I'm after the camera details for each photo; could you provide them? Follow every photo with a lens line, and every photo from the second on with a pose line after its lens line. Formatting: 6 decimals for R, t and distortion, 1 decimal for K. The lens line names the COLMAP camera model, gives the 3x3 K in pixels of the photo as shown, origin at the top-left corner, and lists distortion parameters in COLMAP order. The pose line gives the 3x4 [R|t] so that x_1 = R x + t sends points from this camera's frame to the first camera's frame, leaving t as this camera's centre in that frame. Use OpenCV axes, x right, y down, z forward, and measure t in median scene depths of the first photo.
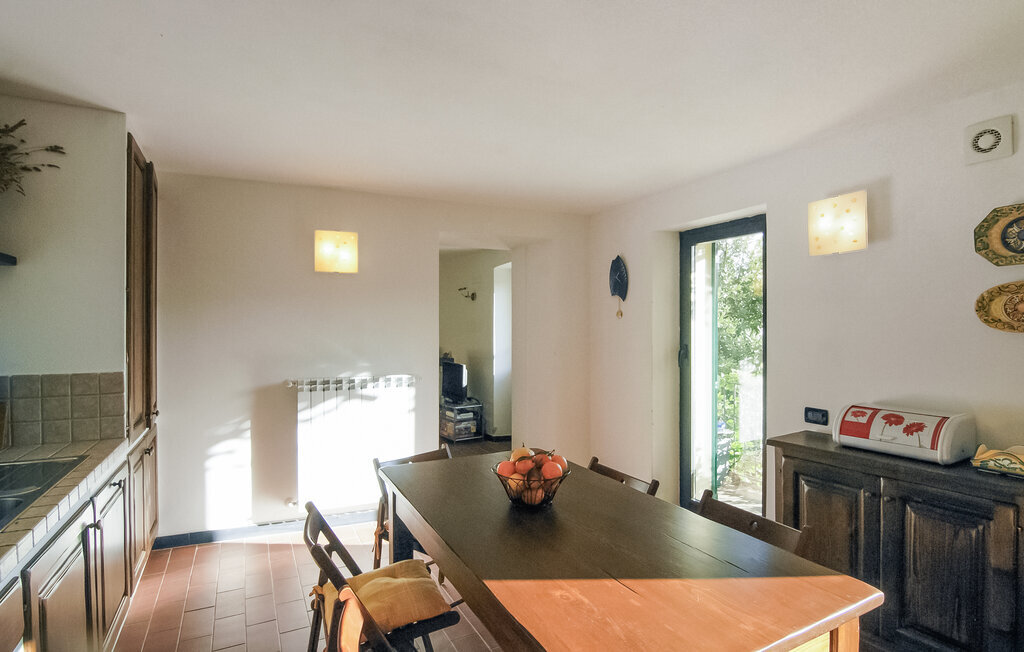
lens RADIAL K [[502.9, 0, 511.2], [0, 502.9, 324.6], [0, 0, 1]] dist [-0.012331, -0.004990]
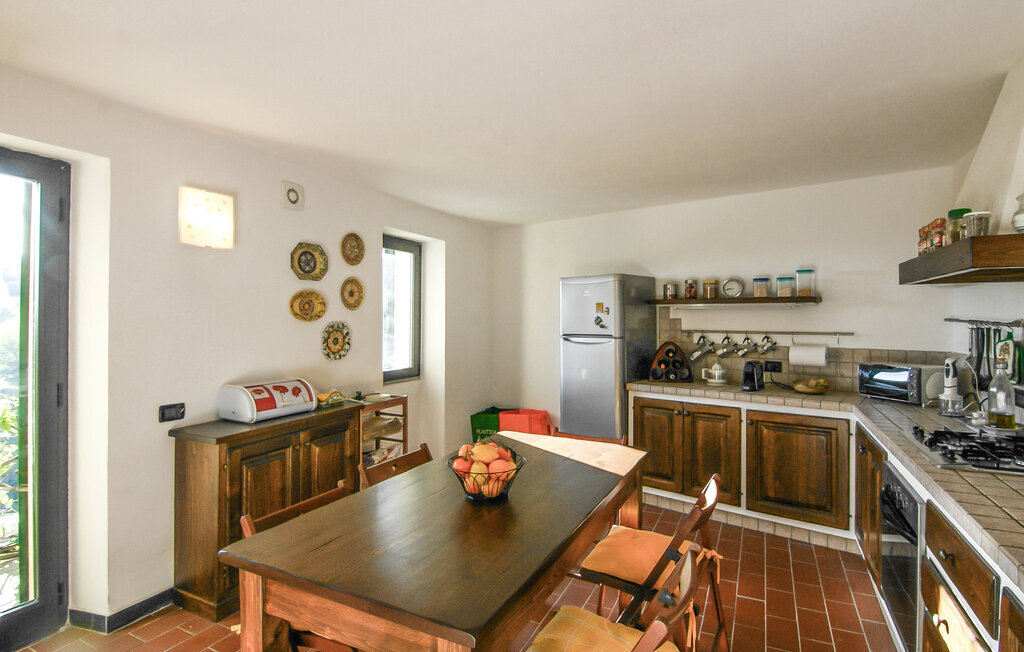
lens RADIAL K [[502.9, 0, 520.2], [0, 502.9, 320.8], [0, 0, 1]] dist [-0.012331, -0.004990]
pose [[-0.586668, -0.002831, 0.809823, -0.707020], [-0.005962, 0.999982, -0.000823, 0.009635], [-0.809806, -0.005311, -0.586674, 1.348837]]
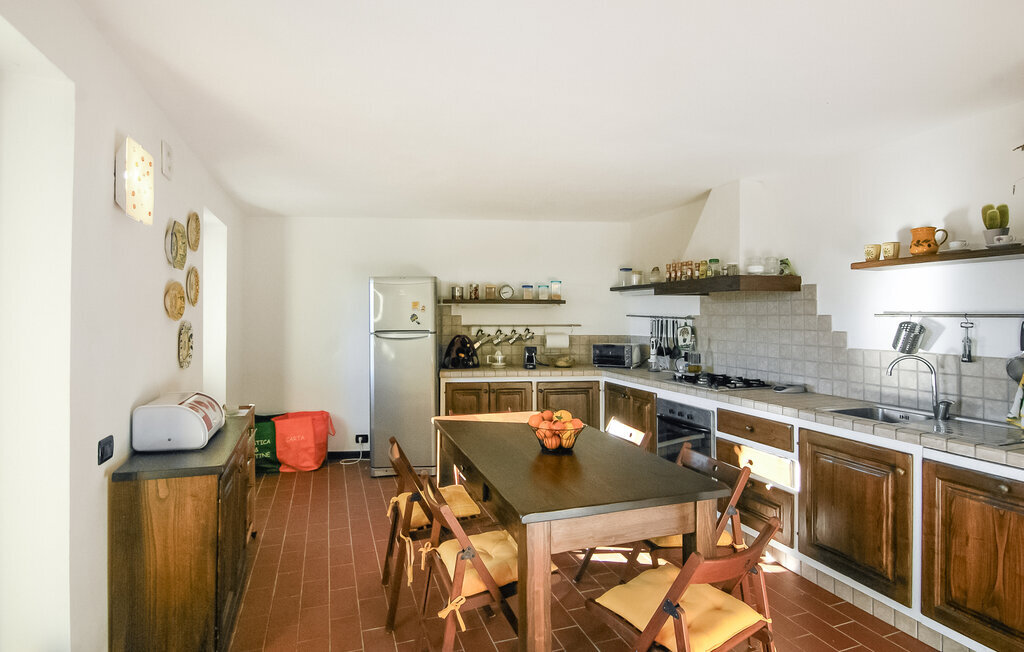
lens RADIAL K [[502.9, 0, 504.8], [0, 502.9, 319.4], [0, 0, 1]] dist [-0.012331, -0.004990]
pose [[-0.985998, 0.001128, 0.166753, -0.022595], [0.001451, 0.999997, 0.001815, 0.009595], [-0.166750, 0.002032, -0.985997, 2.055035]]
